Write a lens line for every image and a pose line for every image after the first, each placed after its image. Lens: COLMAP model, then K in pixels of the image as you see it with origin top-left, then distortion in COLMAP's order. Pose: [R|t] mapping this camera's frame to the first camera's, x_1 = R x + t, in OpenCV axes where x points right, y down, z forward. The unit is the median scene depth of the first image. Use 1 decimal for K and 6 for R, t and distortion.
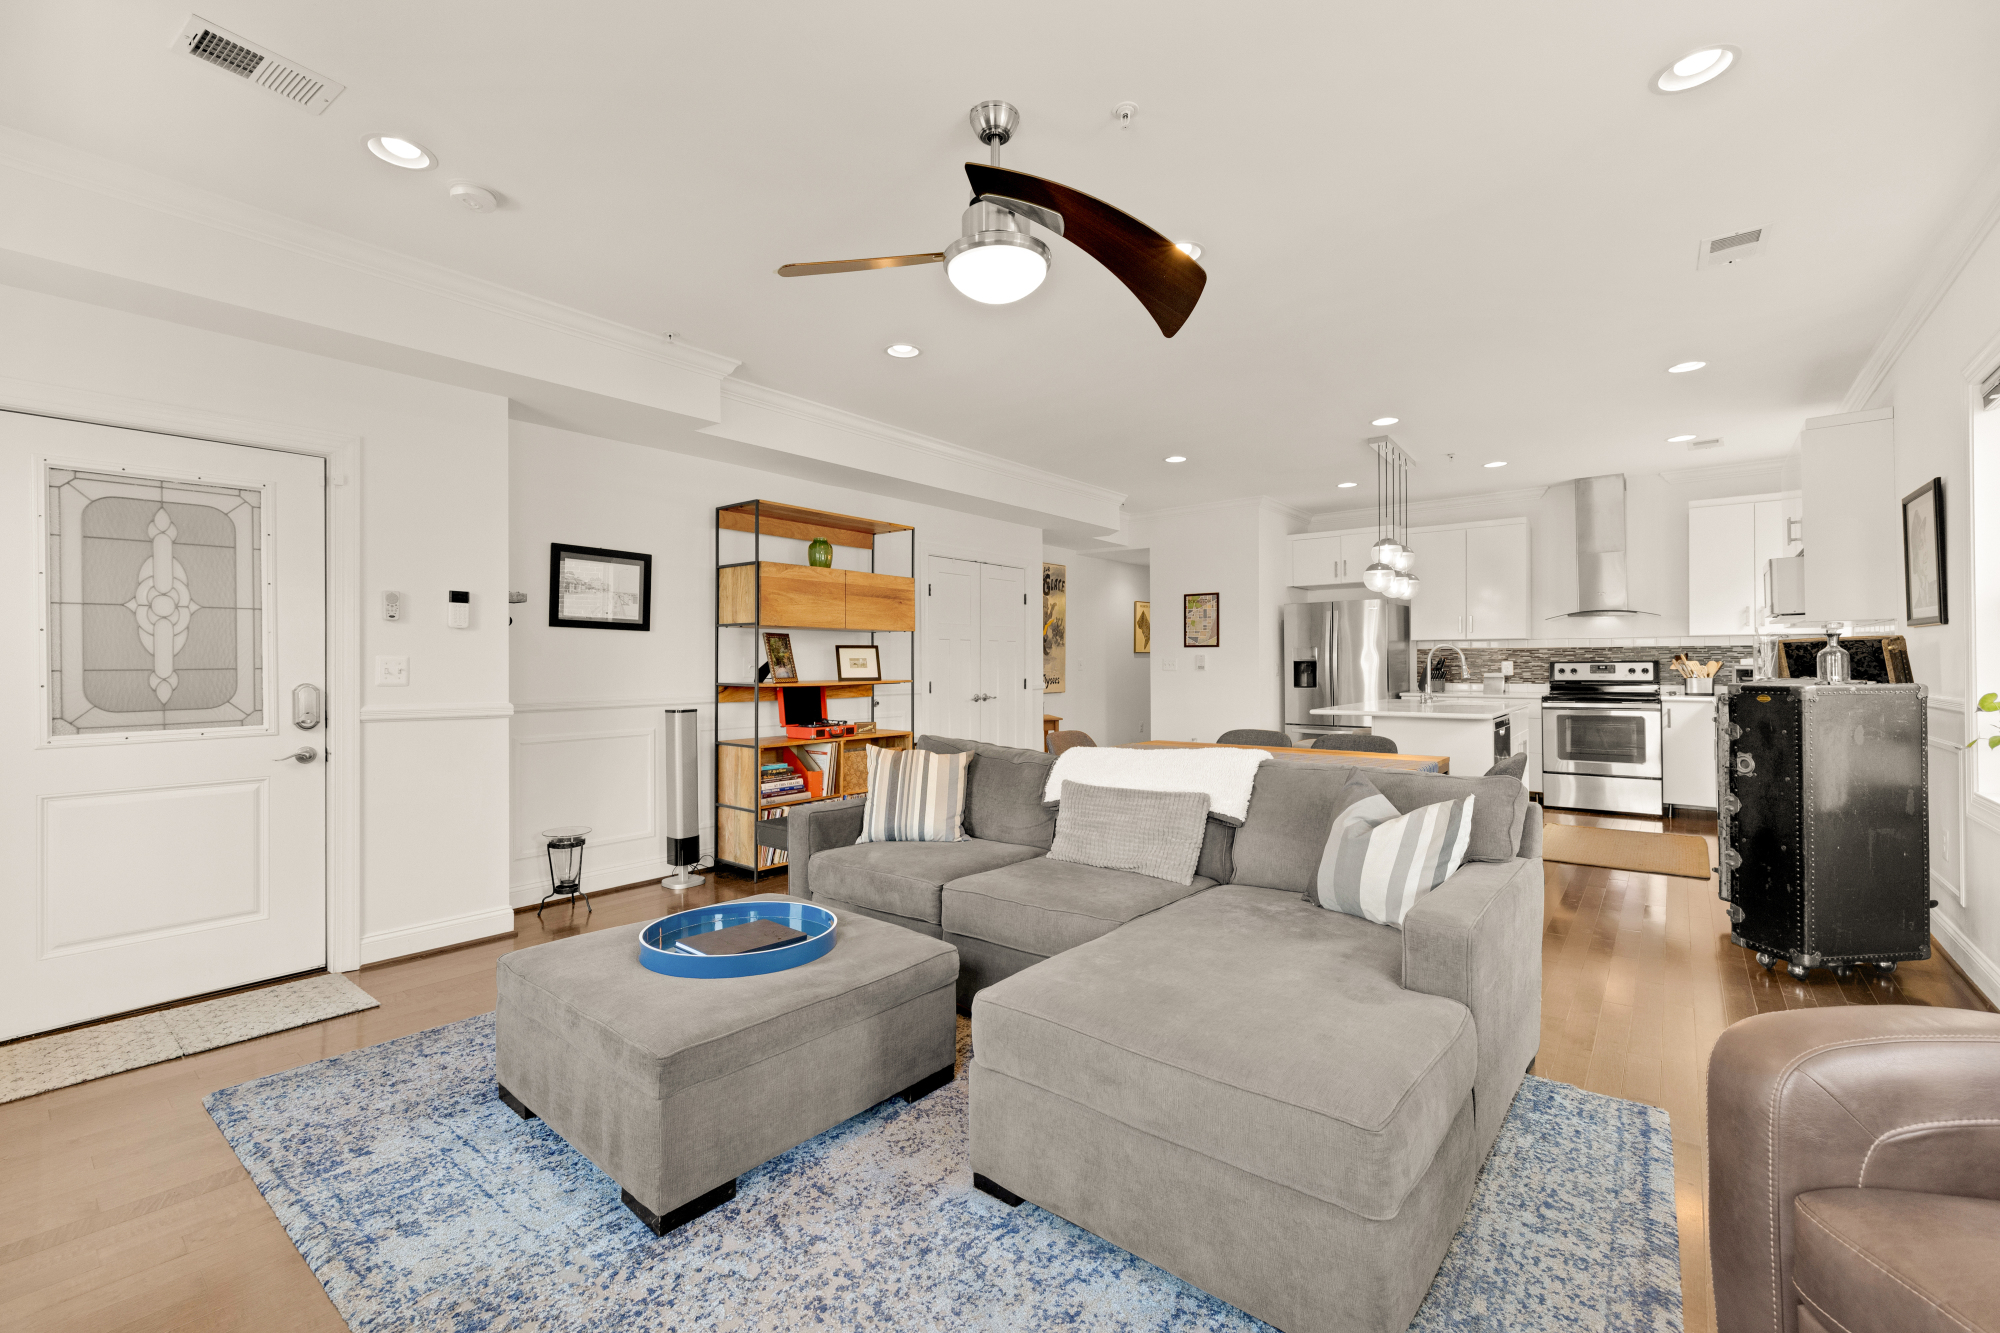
lens RADIAL K [[839.2, 0, 992.0], [0, 839.2, 667.3], [0, 0, 1]] dist [-0.000422, 0.000003]
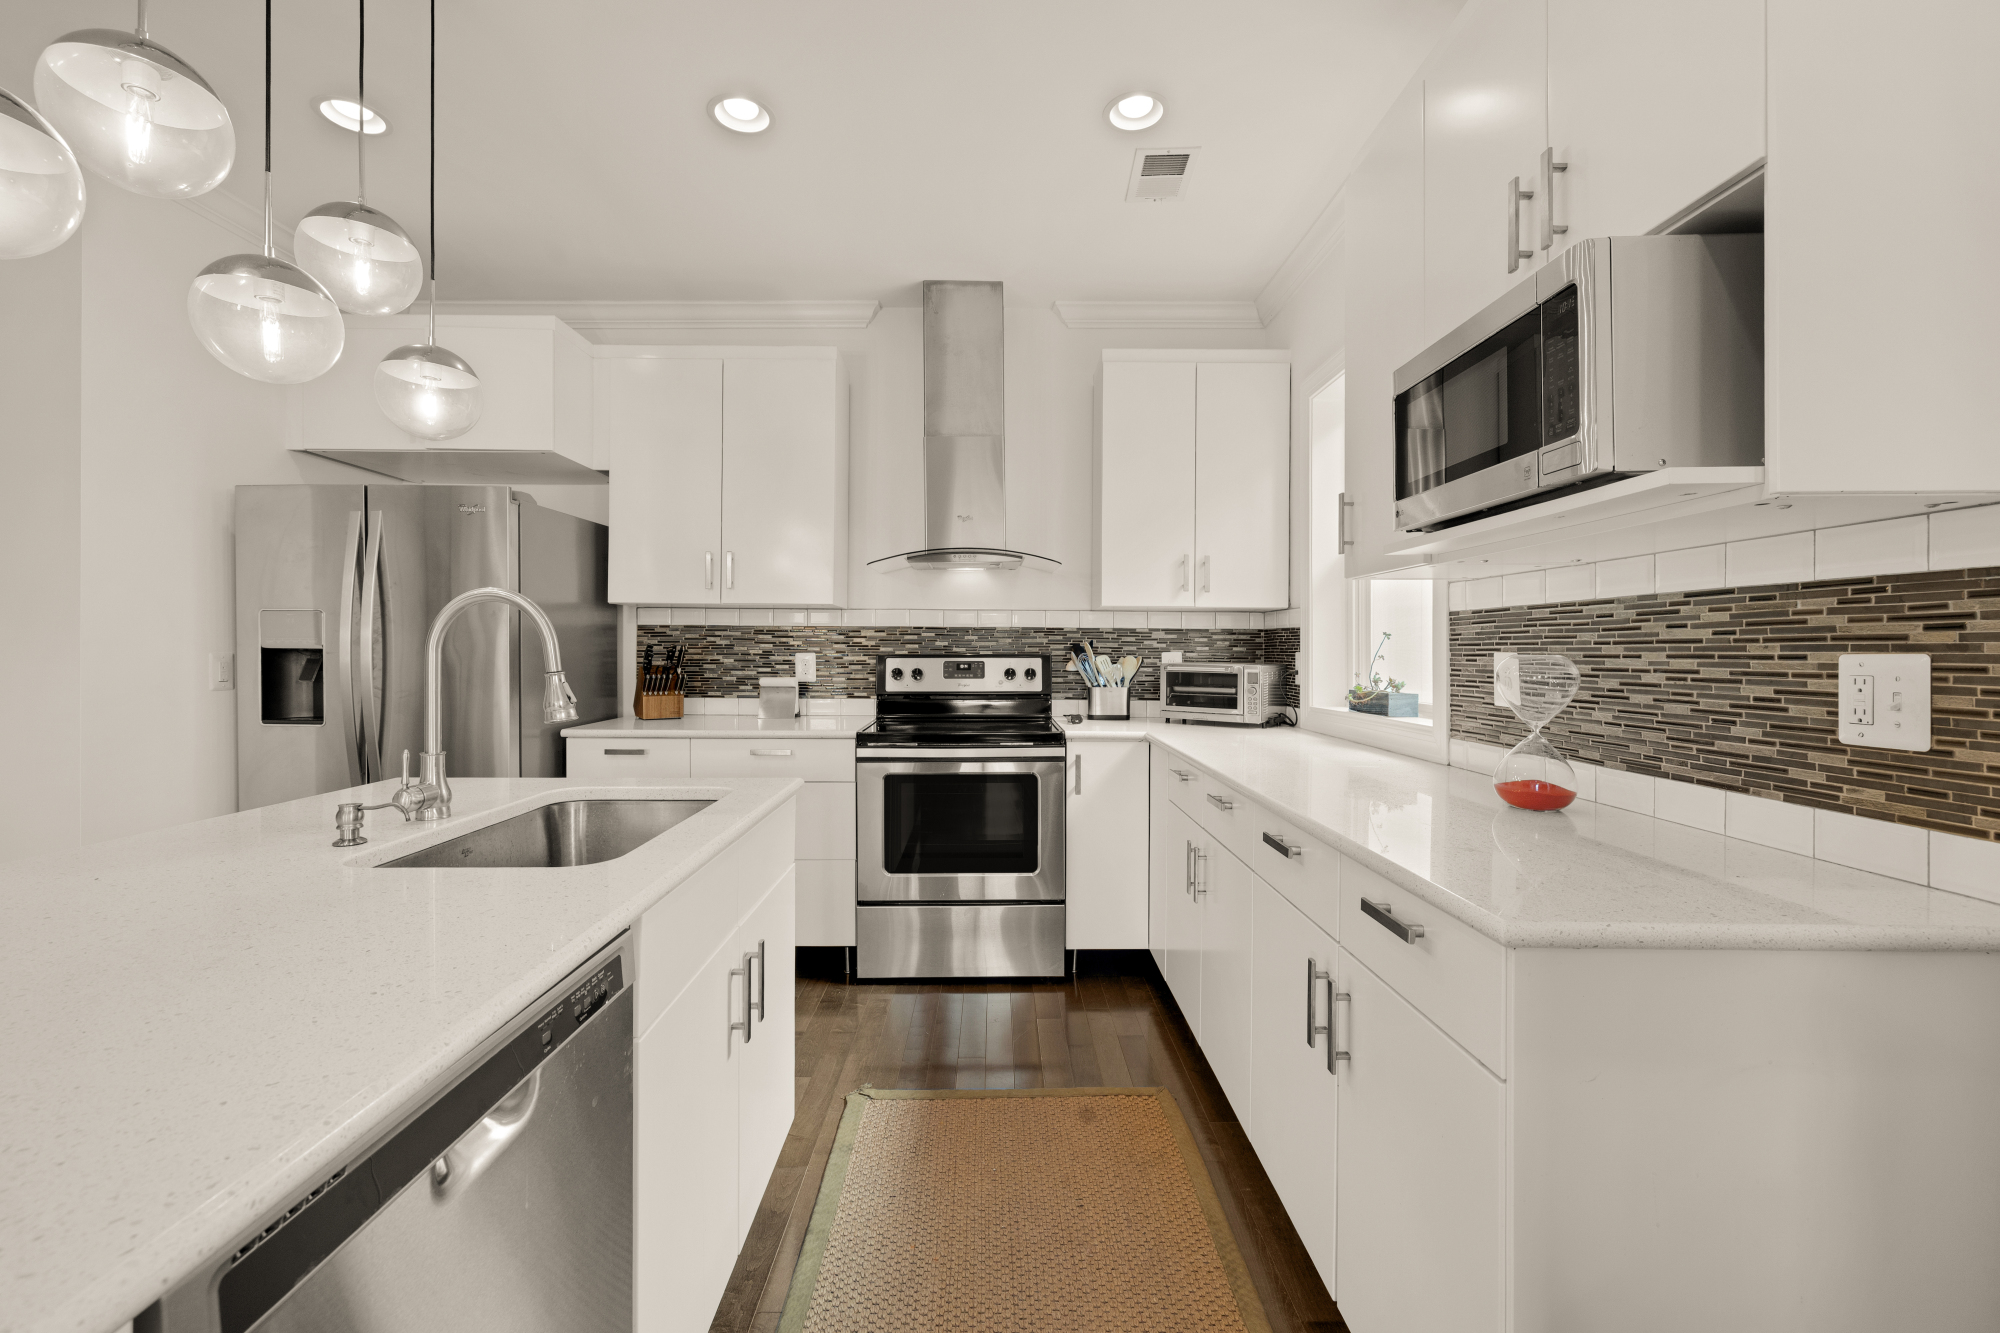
lens RADIAL K [[839.2, 0, 979.9], [0, 839.2, 650.0], [0, 0, 1]] dist [-0.000422, 0.000003]
pose [[0.782559, 0.008649, 0.622516, 0.414610], [-0.005946, 0.999962, -0.006419, -0.006729], [-0.622548, 0.001322, 0.782580, 0.590347]]
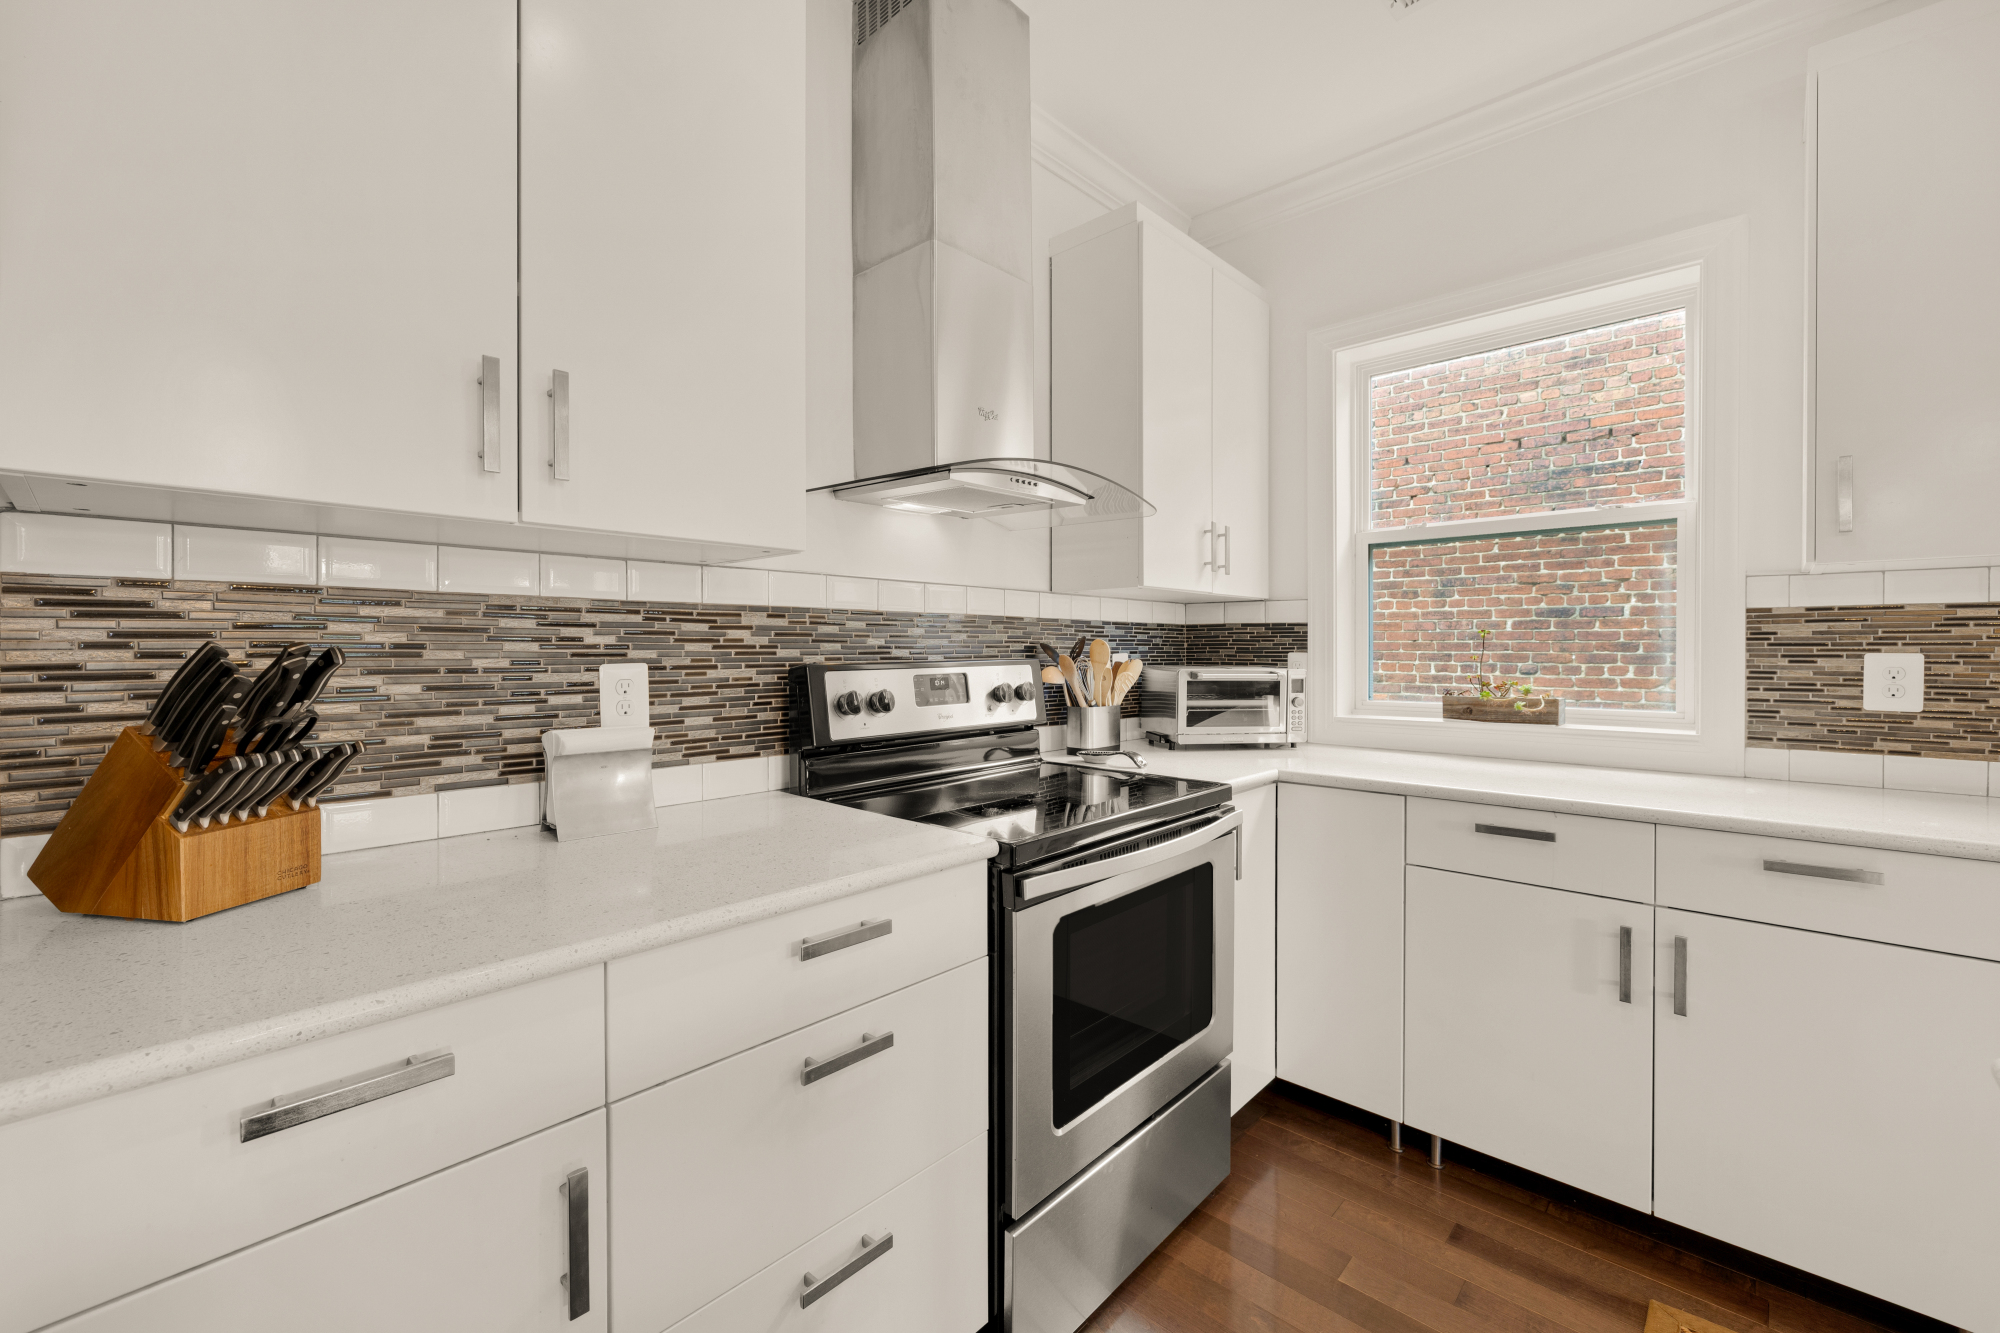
lens RADIAL K [[839.2, 0, 1000.8], [0, 839.2, 653.1], [0, 0, 1]] dist [-0.000422, 0.000003]
pose [[0.079475, 0.000216, 0.996837, 0.444345], [0.004693, 0.999989, -0.000591, -0.009830], [-0.996826, 0.004725, 0.079473, 0.949337]]
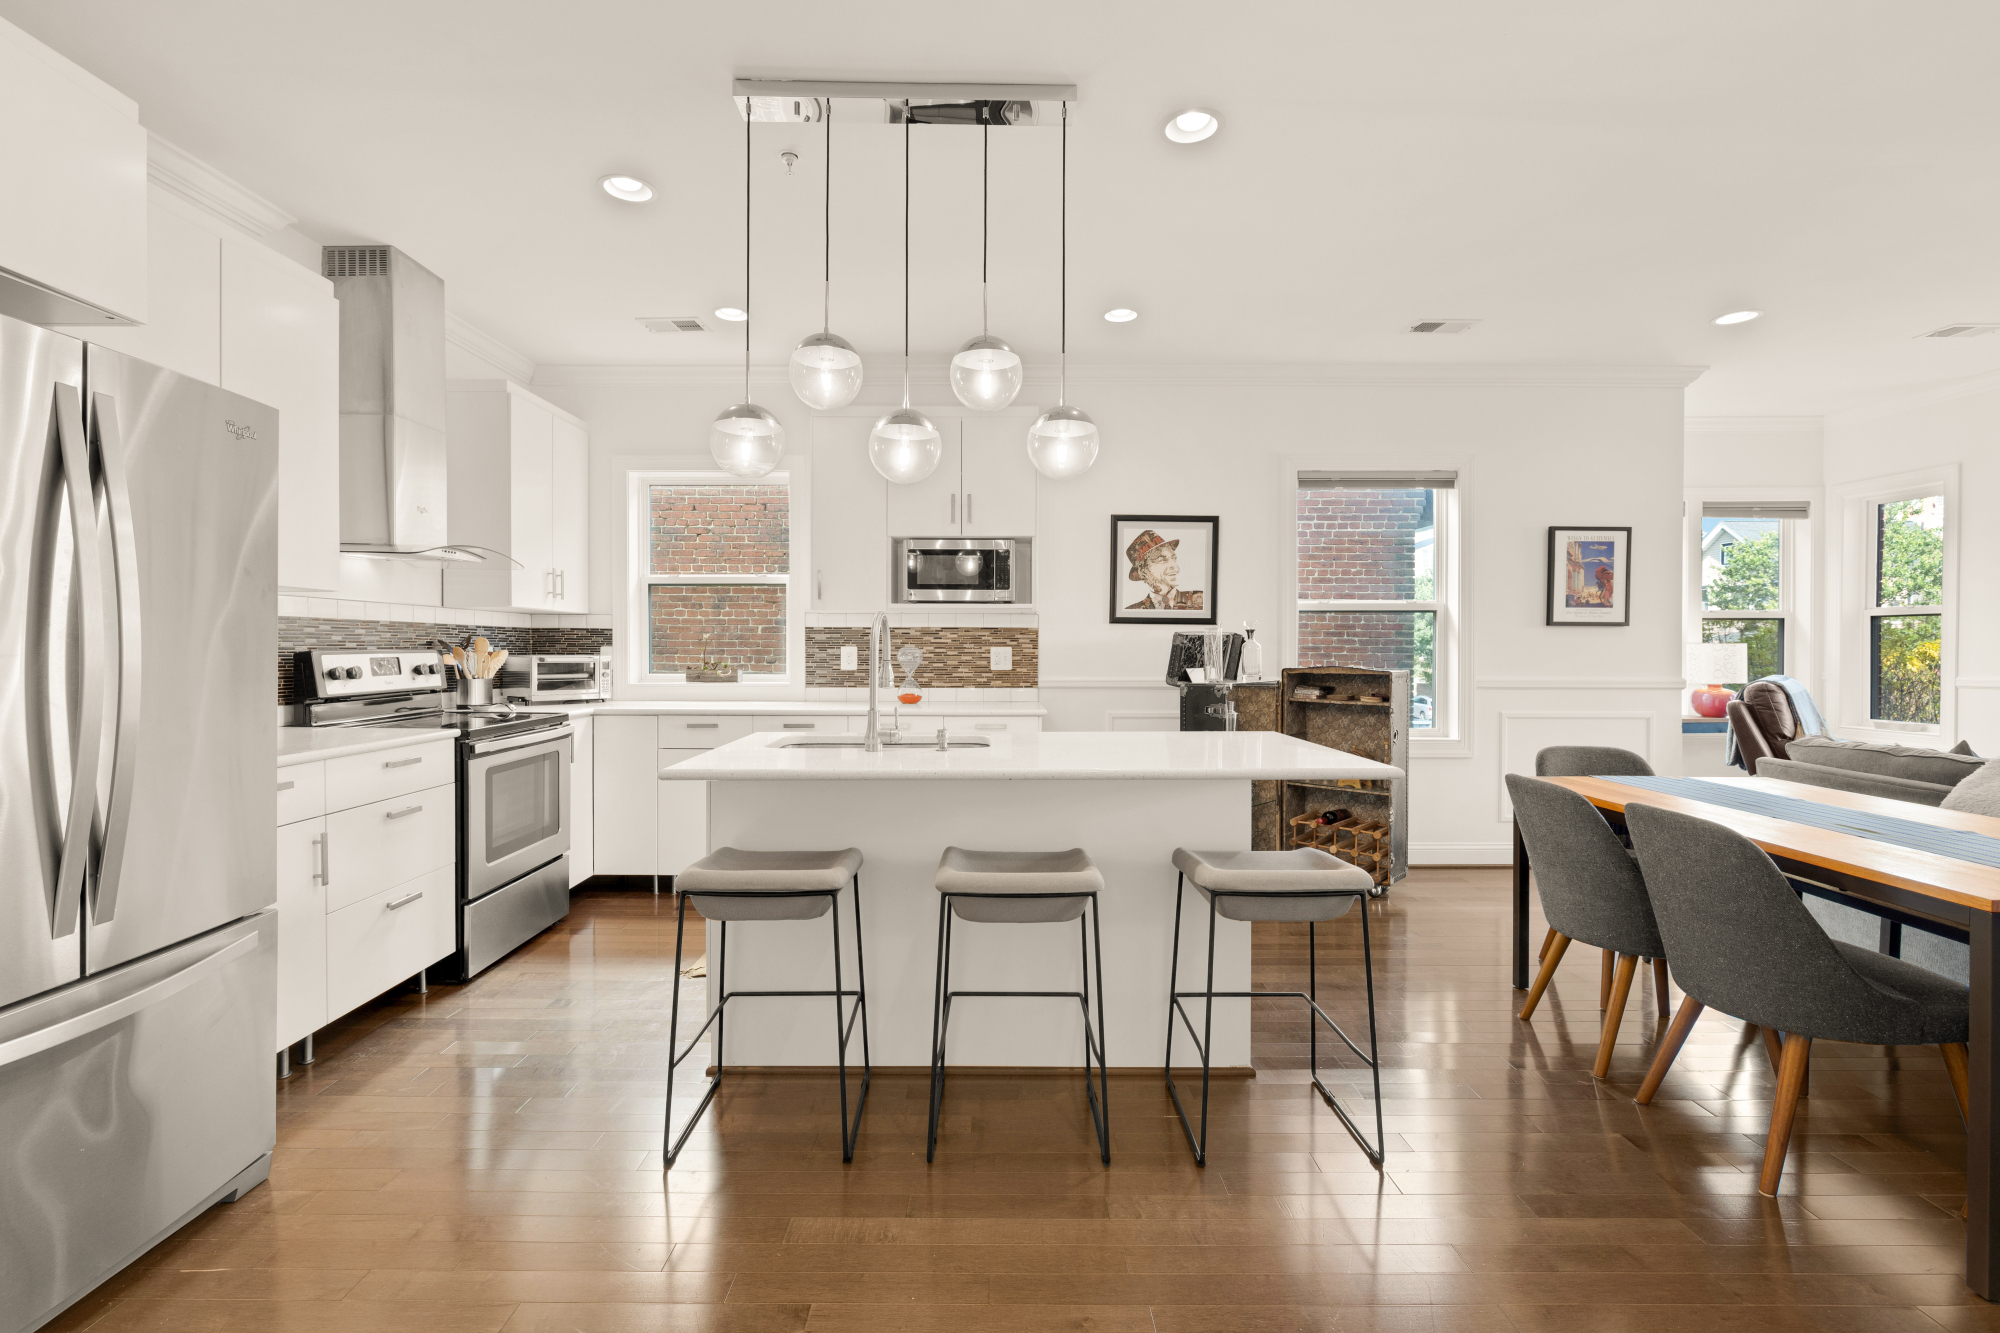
lens RADIAL K [[872.7, 0, 999.0], [0, 872.7, 657.7], [0, 0, 1]] dist [-0.010124, 0.000739]
pose [[-0.622120, -0.004970, 0.782906, 0.124534], [0.004023, 0.999946, 0.009545, -0.006179], [-0.782912, 0.009088, -0.622066, 1.025059]]
